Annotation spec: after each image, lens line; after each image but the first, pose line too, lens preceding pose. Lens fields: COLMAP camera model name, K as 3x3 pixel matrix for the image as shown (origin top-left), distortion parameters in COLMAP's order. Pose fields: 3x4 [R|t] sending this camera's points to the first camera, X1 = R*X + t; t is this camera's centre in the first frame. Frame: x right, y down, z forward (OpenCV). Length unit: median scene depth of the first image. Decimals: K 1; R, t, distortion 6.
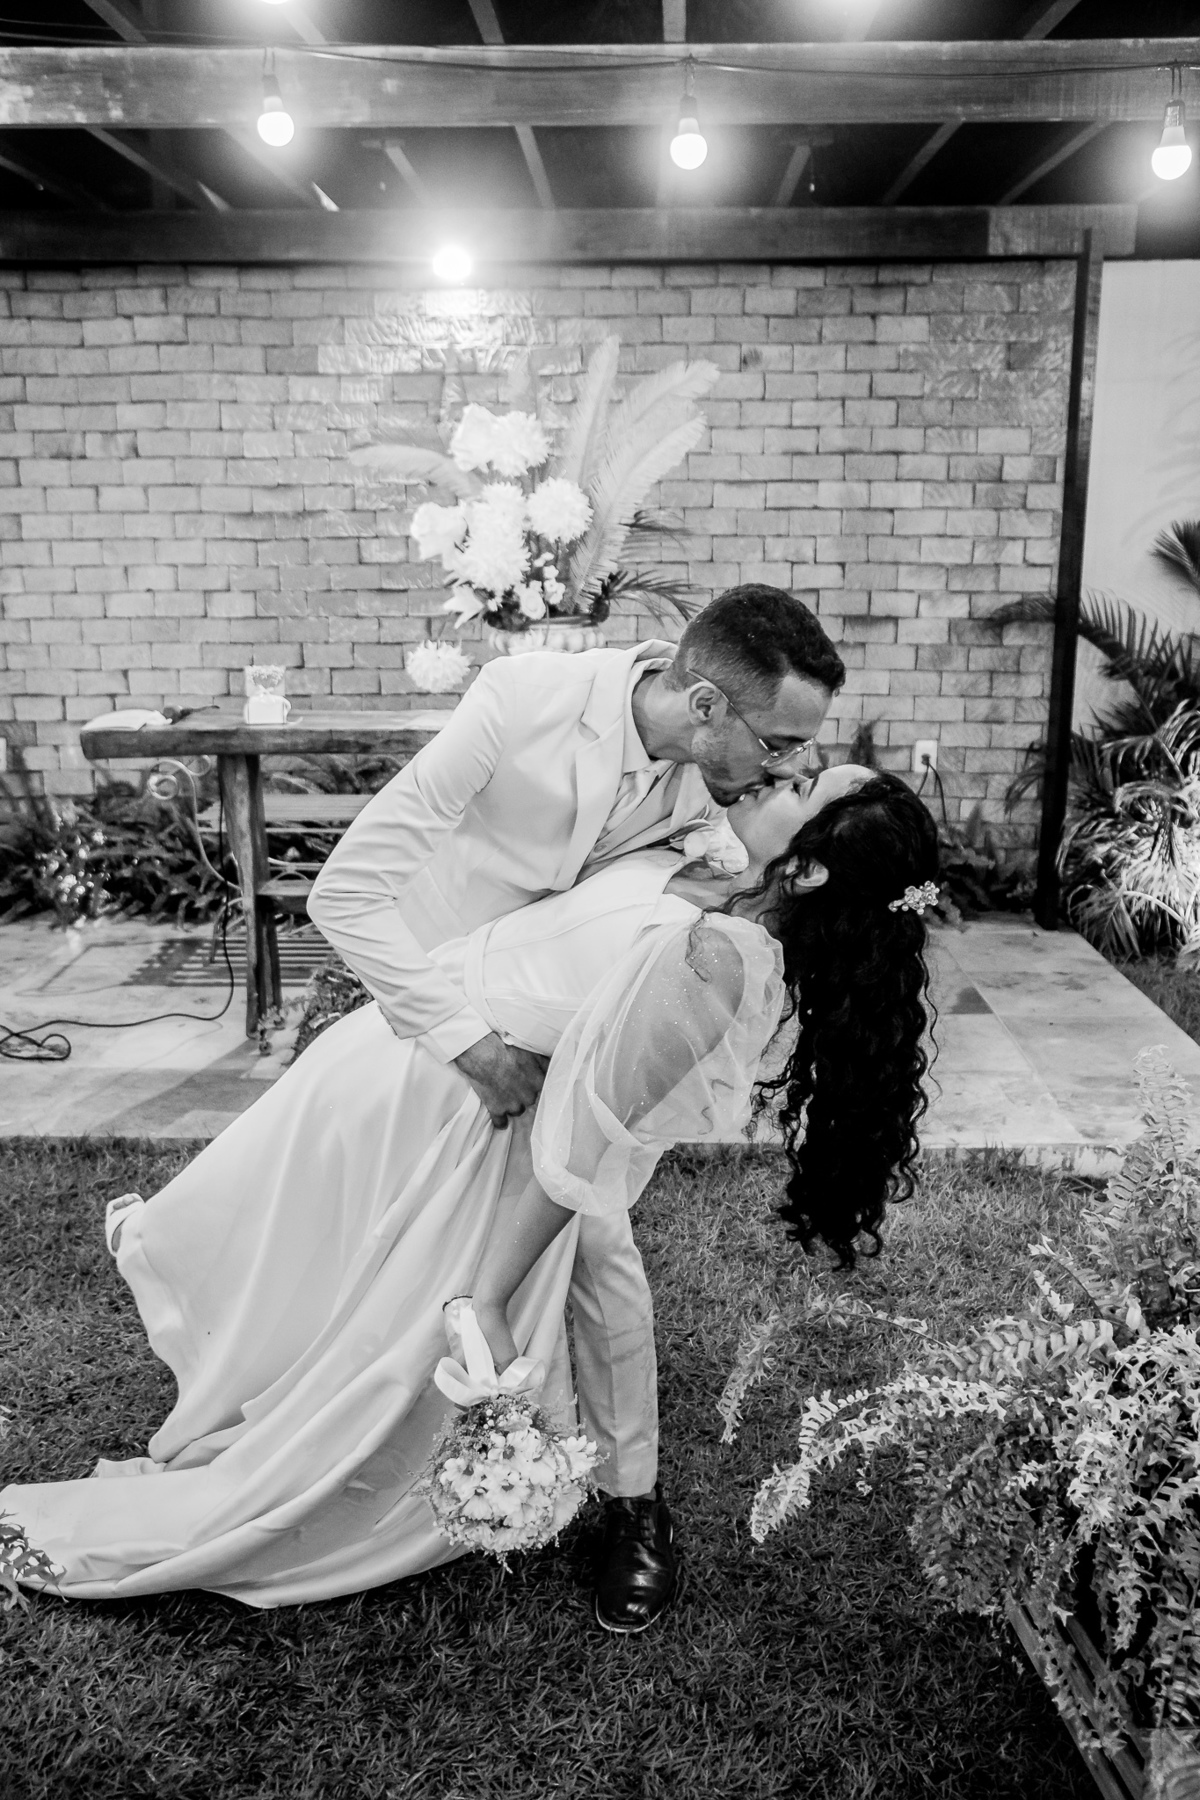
lens RADIAL K [[1750.9, 0, 589.9], [0, 1750.9, 905.4], [0, 0, 1]] dist [0.014269, 0.000000]
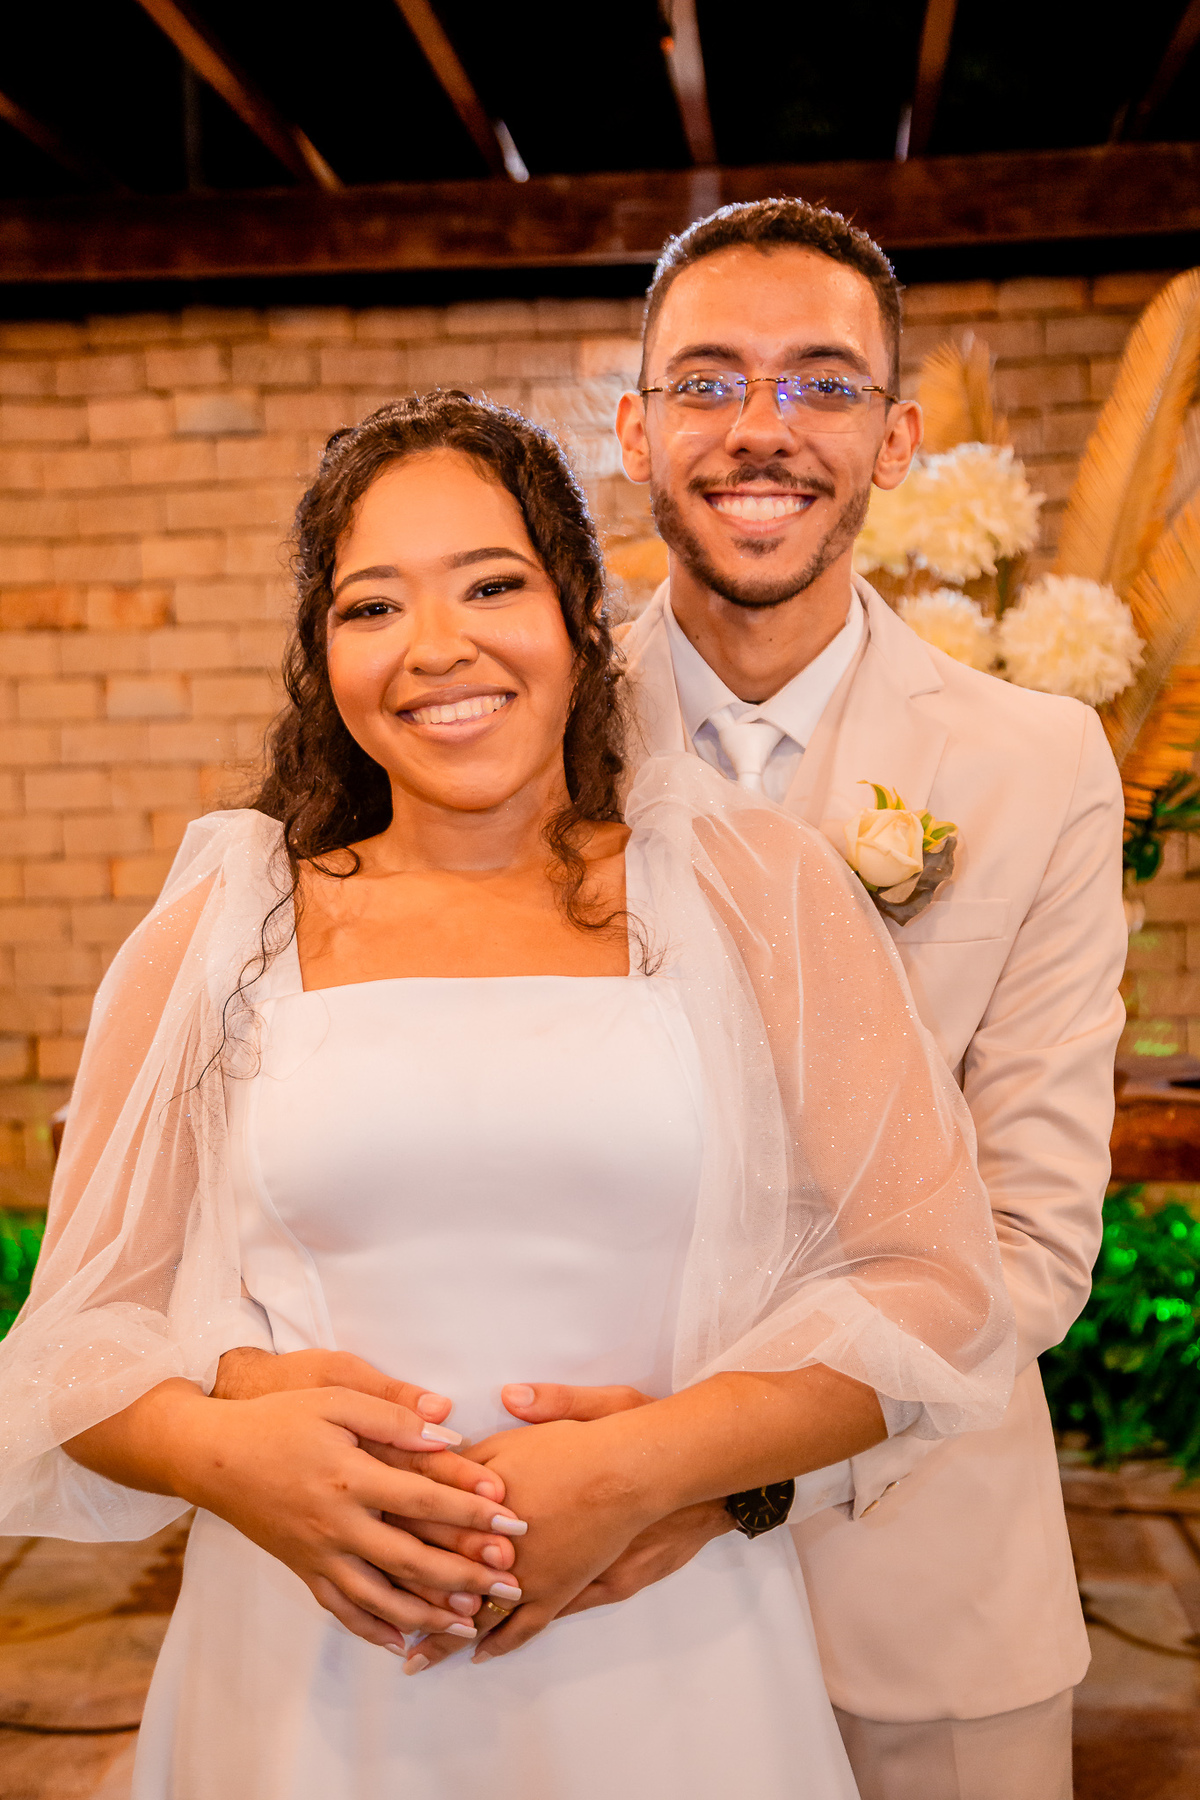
lens RADIAL K [[2233.1, 0, 562.3], [0, 2233.1, 891.1], [0, 0, 1]] dist [0.125521, 0.000000]
pose [[0.997583, -0.015616, -0.067714, -0.081273], [0.003738, 0.985072, -0.172104, -0.040938], [0.069391, 0.171434, 0.982749, 0.296234]]
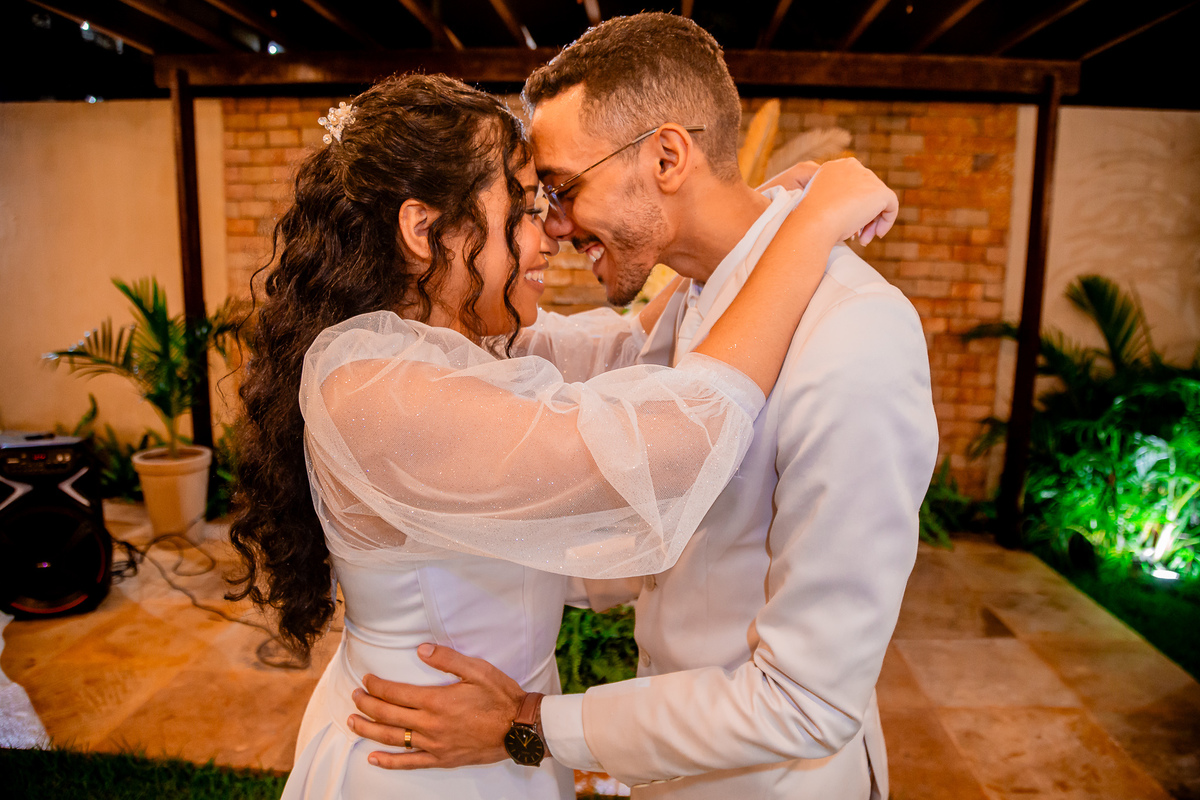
lens RADIAL K [[799.7, 0, 601.7], [0, 799.7, 390.8], [0, 0, 1]] dist [-0.101252, 0.034304]
pose [[0.999149, 0.026476, -0.031632, -0.056674], [-0.028655, 0.997096, -0.070553, -0.060666], [0.029672, 0.071399, 0.997006, 0.336321]]
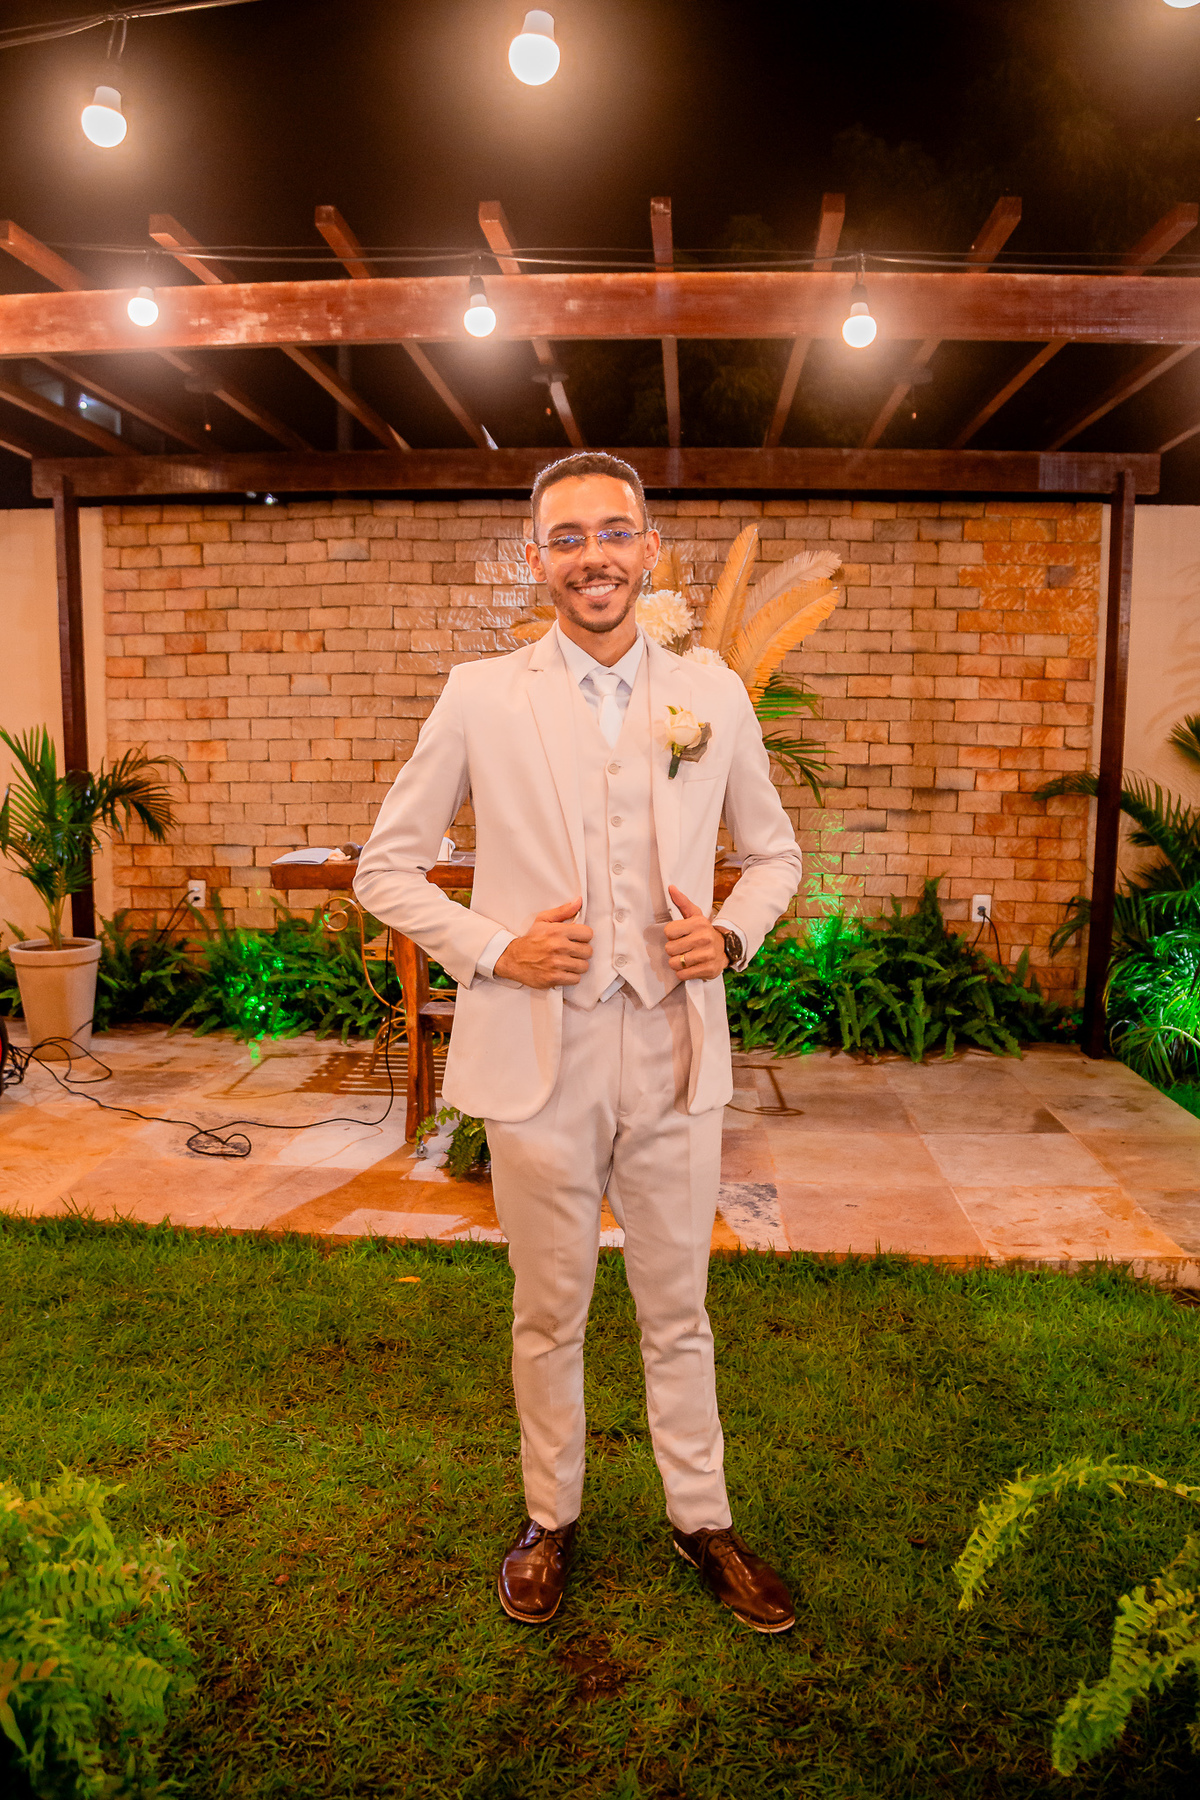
lens RADIAL K [[1306.5, 0, 580.8], [0, 1306.5, 899.6], [0, 0, 1]] dist [-0.123042, 0.060659]
pose [[0.998923, 0.016334, -0.043429, -0.040159], [-0.020597, 0.994816, -0.099584, 0.000673], [0.041578, 0.100371, 0.994081, 0.137490]]
